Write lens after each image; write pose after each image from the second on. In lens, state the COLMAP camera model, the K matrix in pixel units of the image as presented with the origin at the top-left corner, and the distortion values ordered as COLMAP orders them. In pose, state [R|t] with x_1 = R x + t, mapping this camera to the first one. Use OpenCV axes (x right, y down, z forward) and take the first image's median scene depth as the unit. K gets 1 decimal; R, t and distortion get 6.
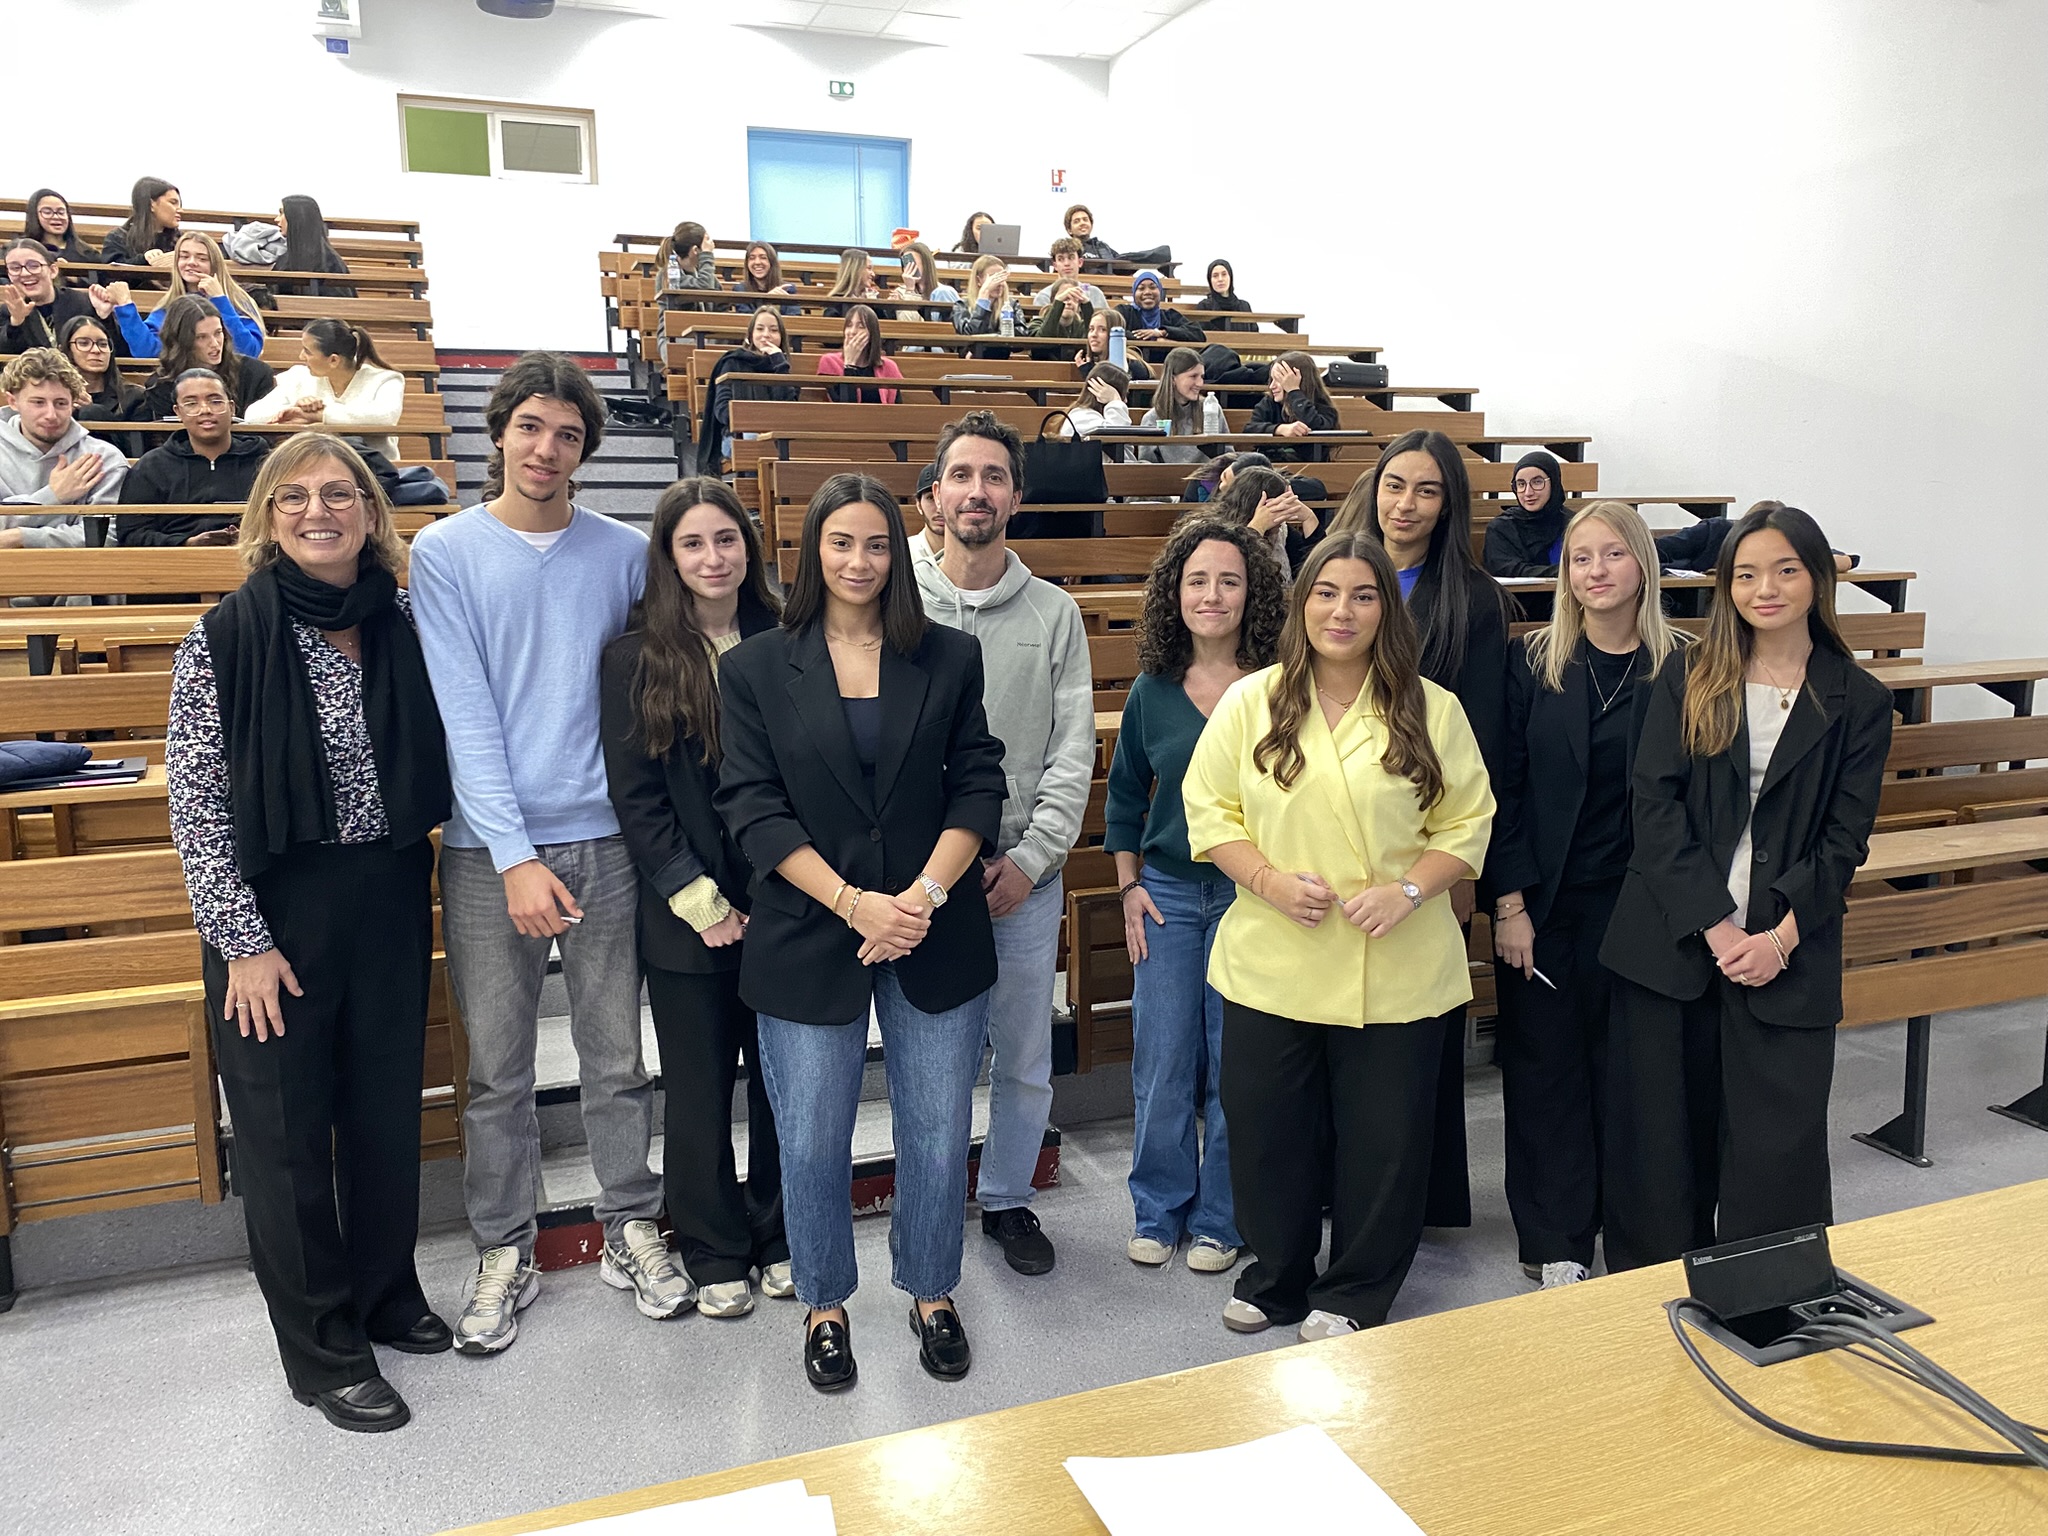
lens RADIAL K [[1579.9, 0, 1008.1], [0, 1579.9, 760.7], [0, 0, 1]] dist [-0.026054, -0.002052]
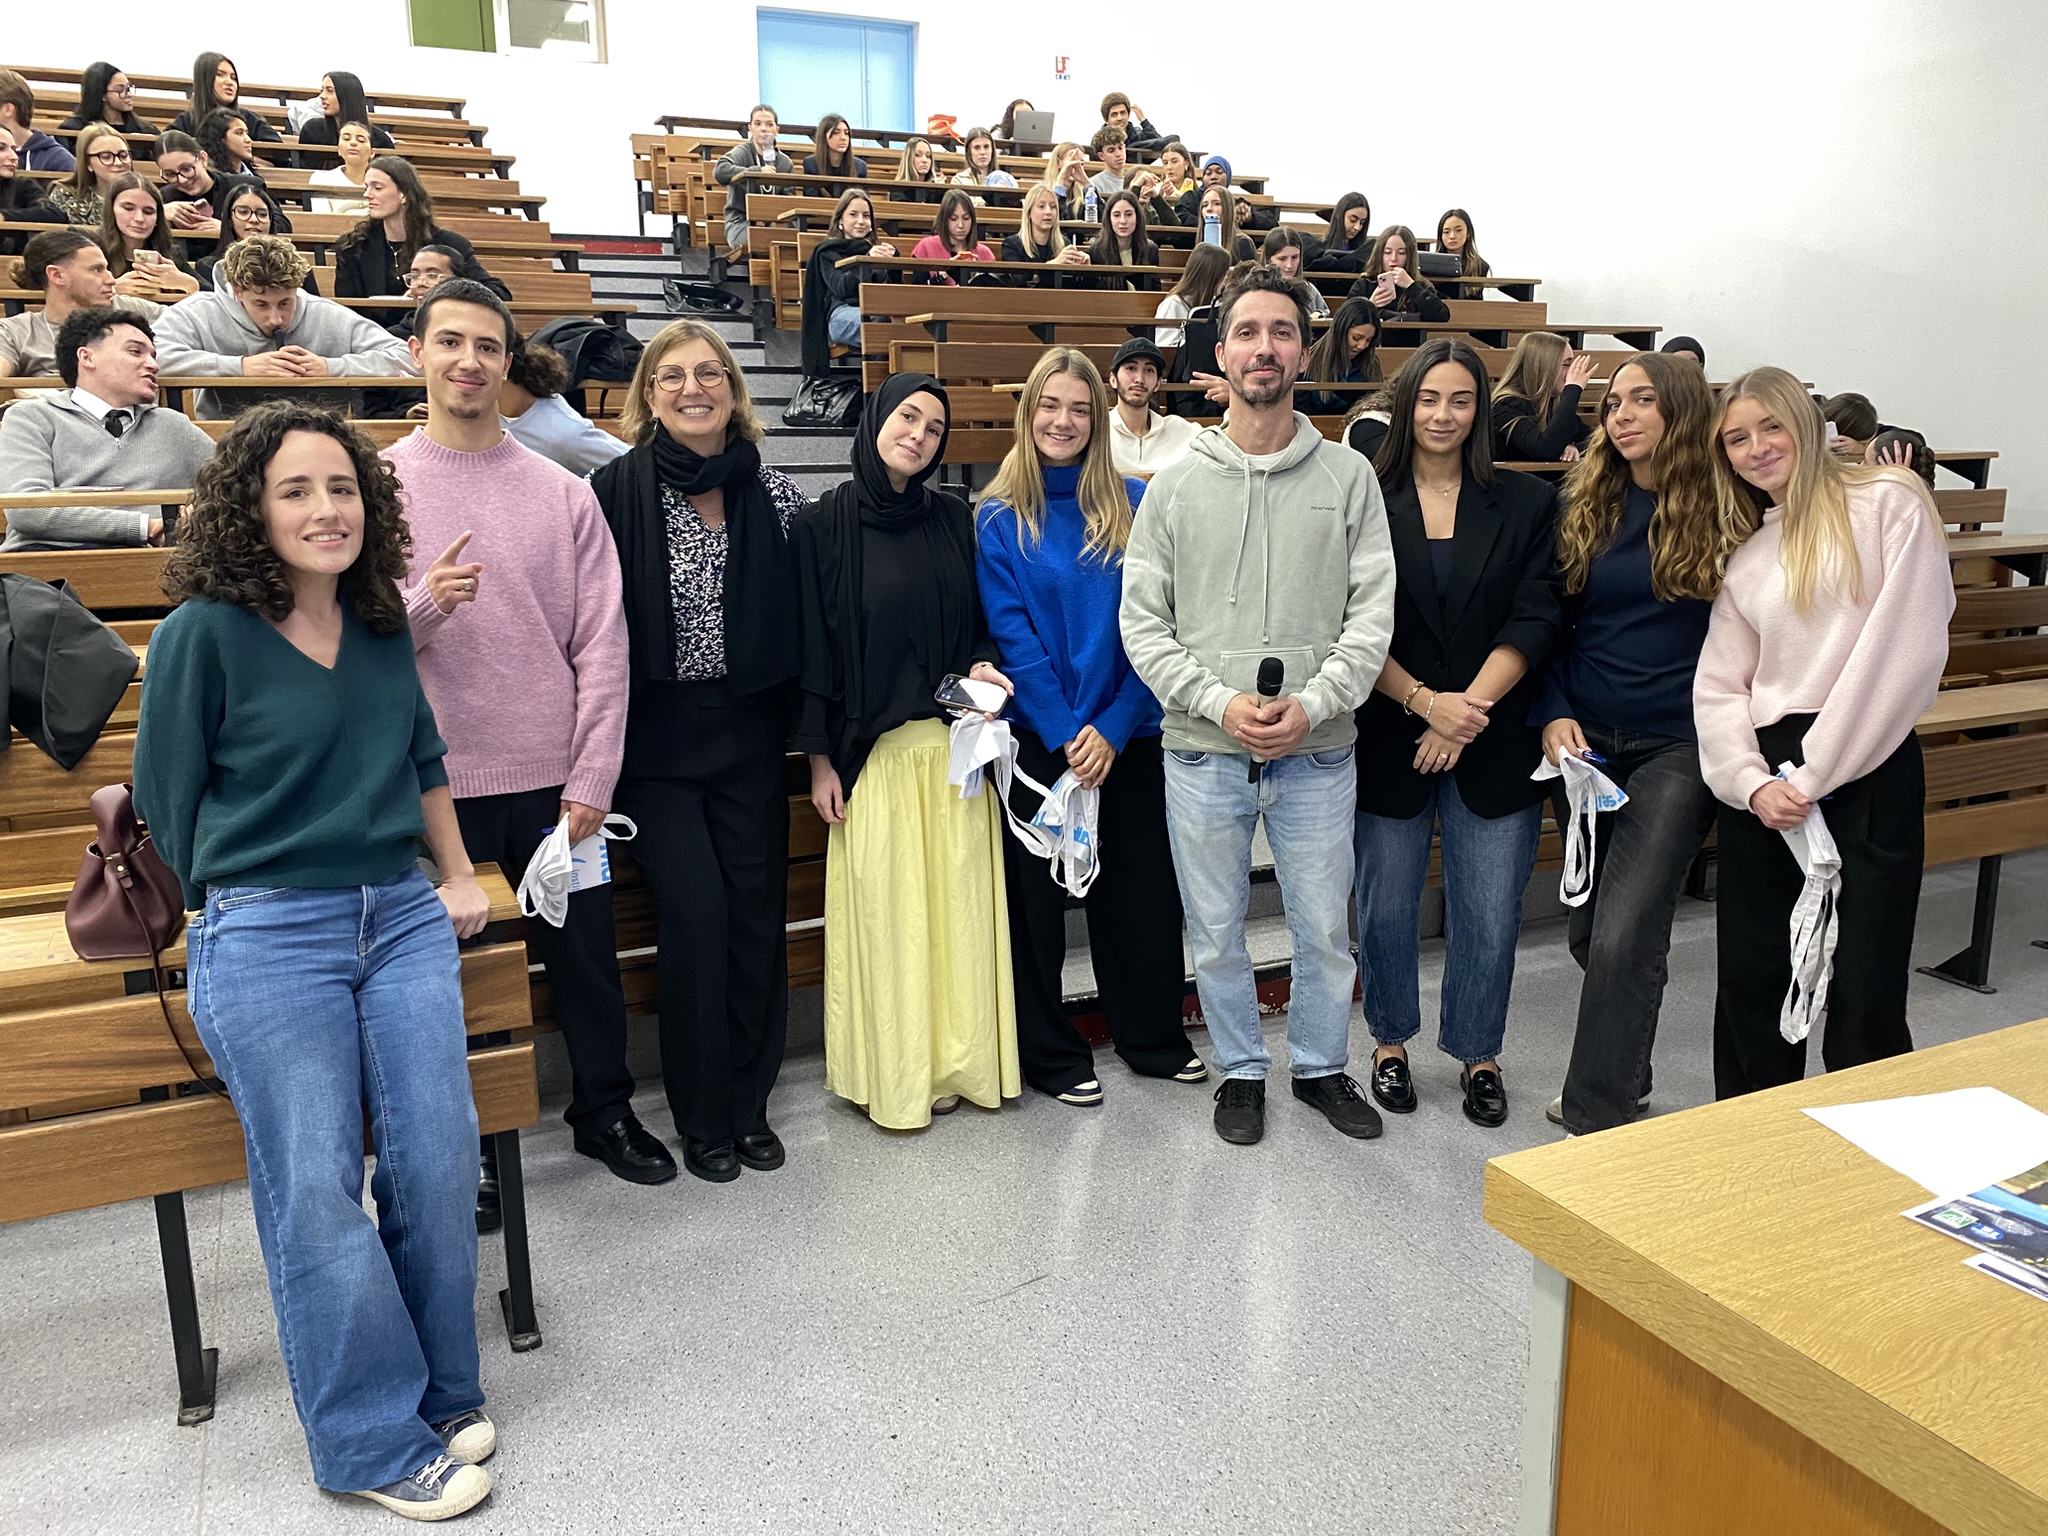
lens RADIAL K [[1579.9, 0, 1014.3], [0, 1579.9, 756.9], [0, 0, 1]] dist [-0.026054, -0.002052]
pose [[0.996841, -0.016140, 0.077769, -0.117298], [0.011378, 0.998055, 0.061294, 0.010902], [-0.078607, -0.060215, 0.995085, -0.027769]]
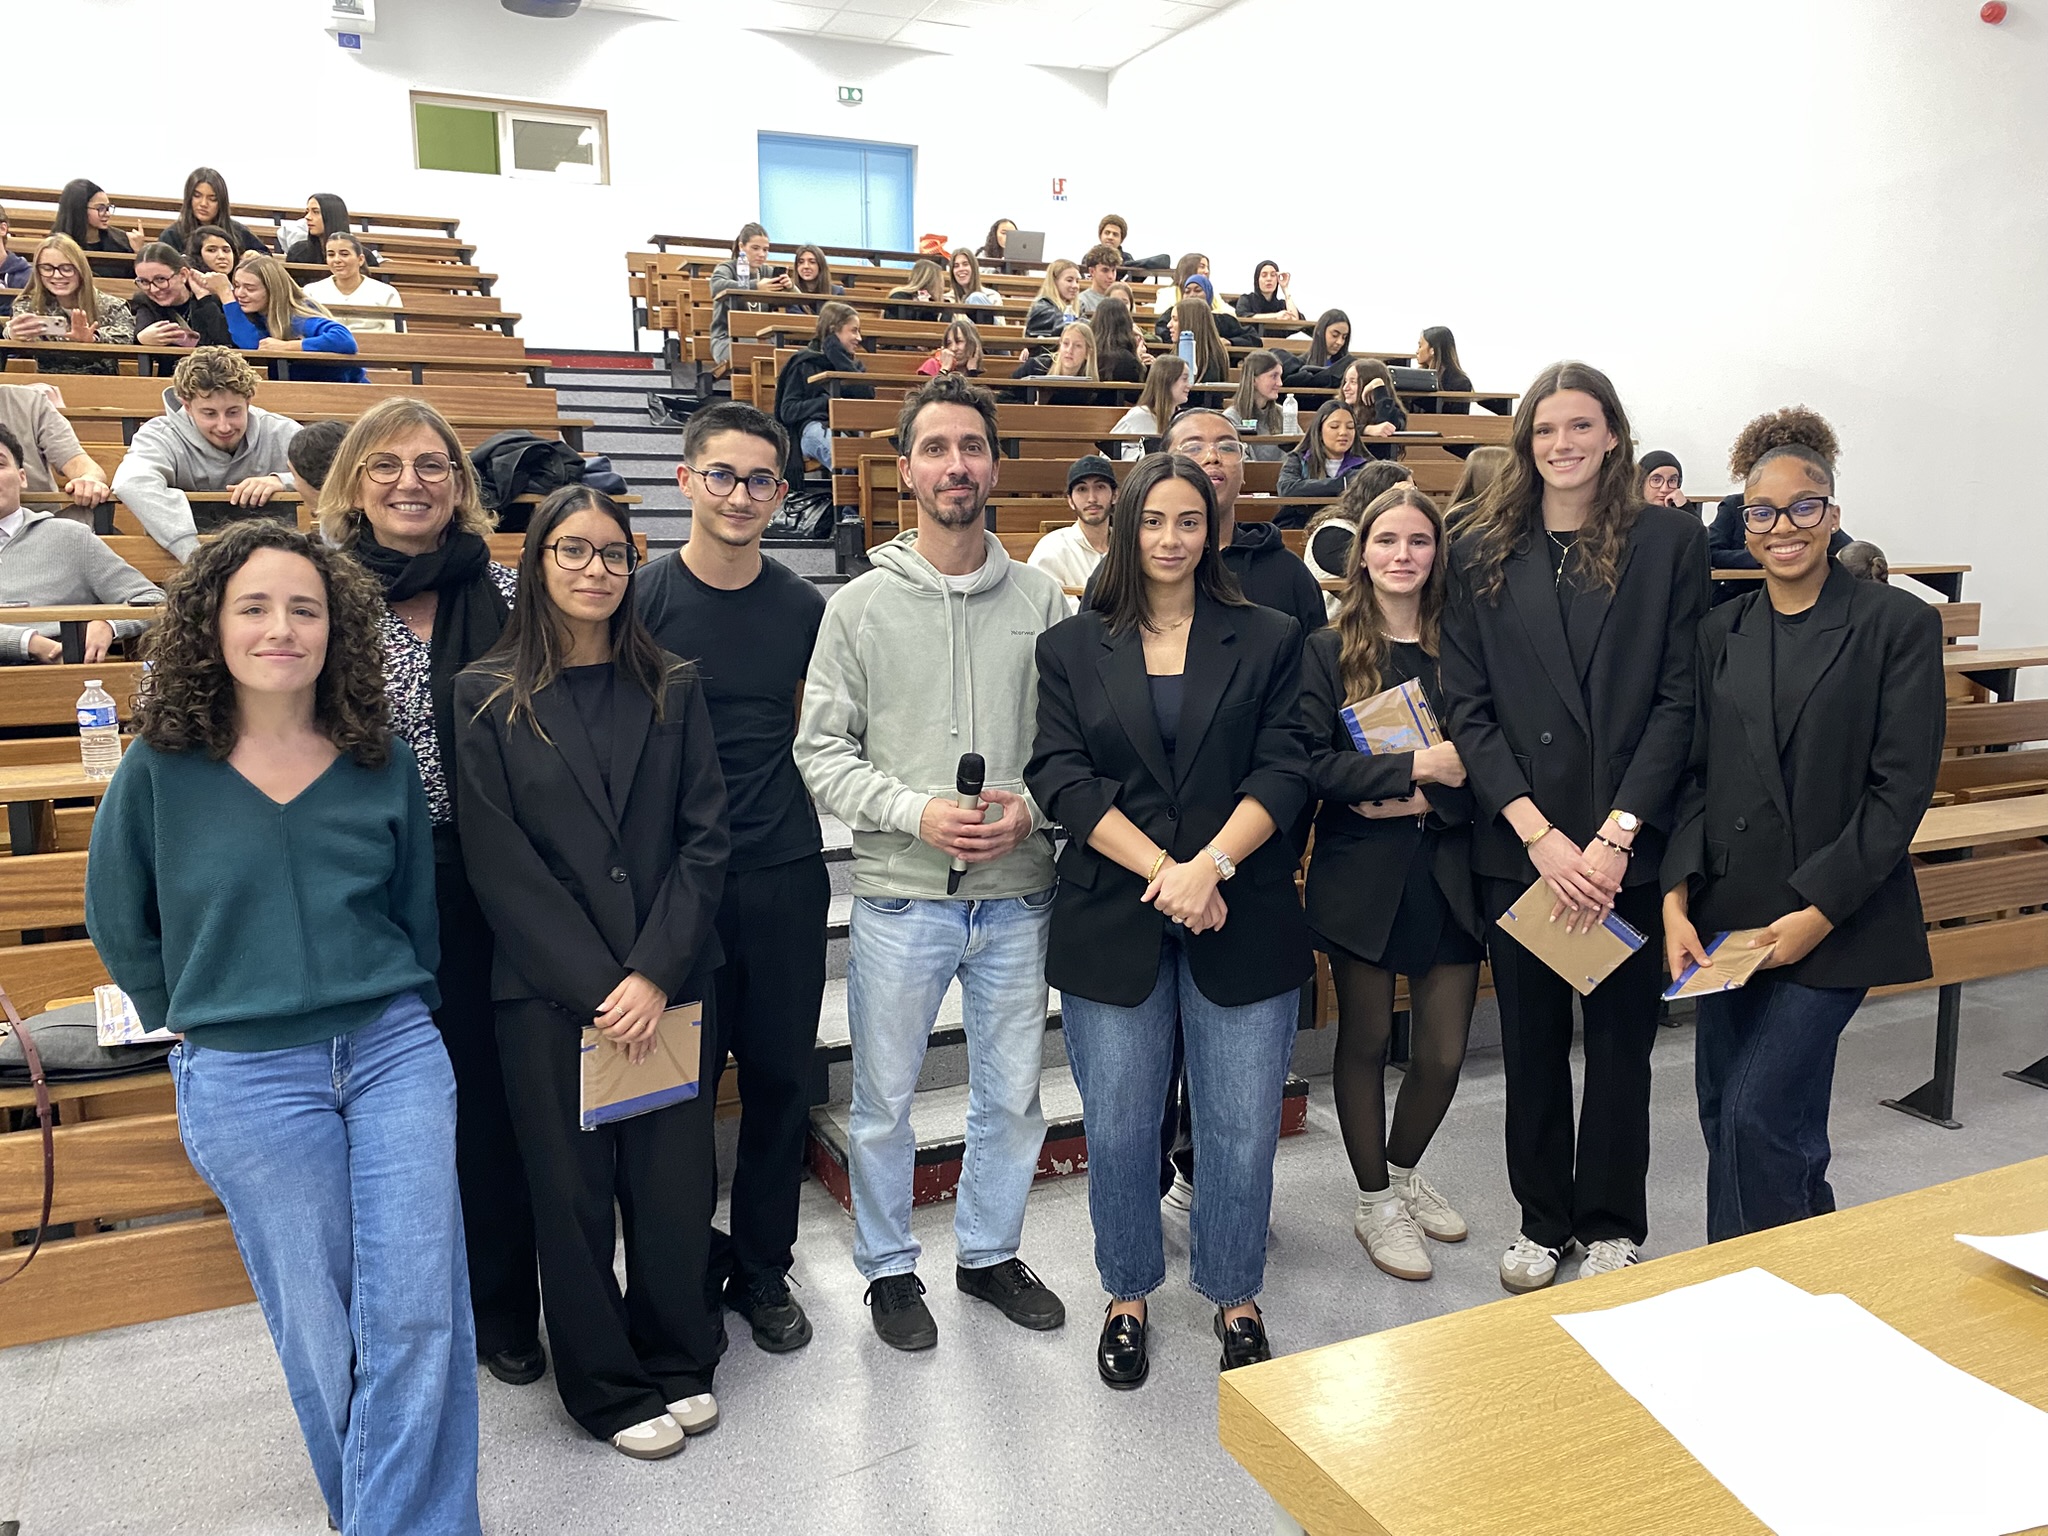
lens RADIAL K [[1579.9, 0, 1028.2], [0, 1579.9, 760.9], [0, 0, 1]] dist [-0.026054, -0.002052]
pose [[0.997598, -0.007840, 0.068822, -0.086835], [0.008177, 0.999956, -0.004617, 0.008513], [-0.068783, 0.005168, 0.997618, -0.018297]]
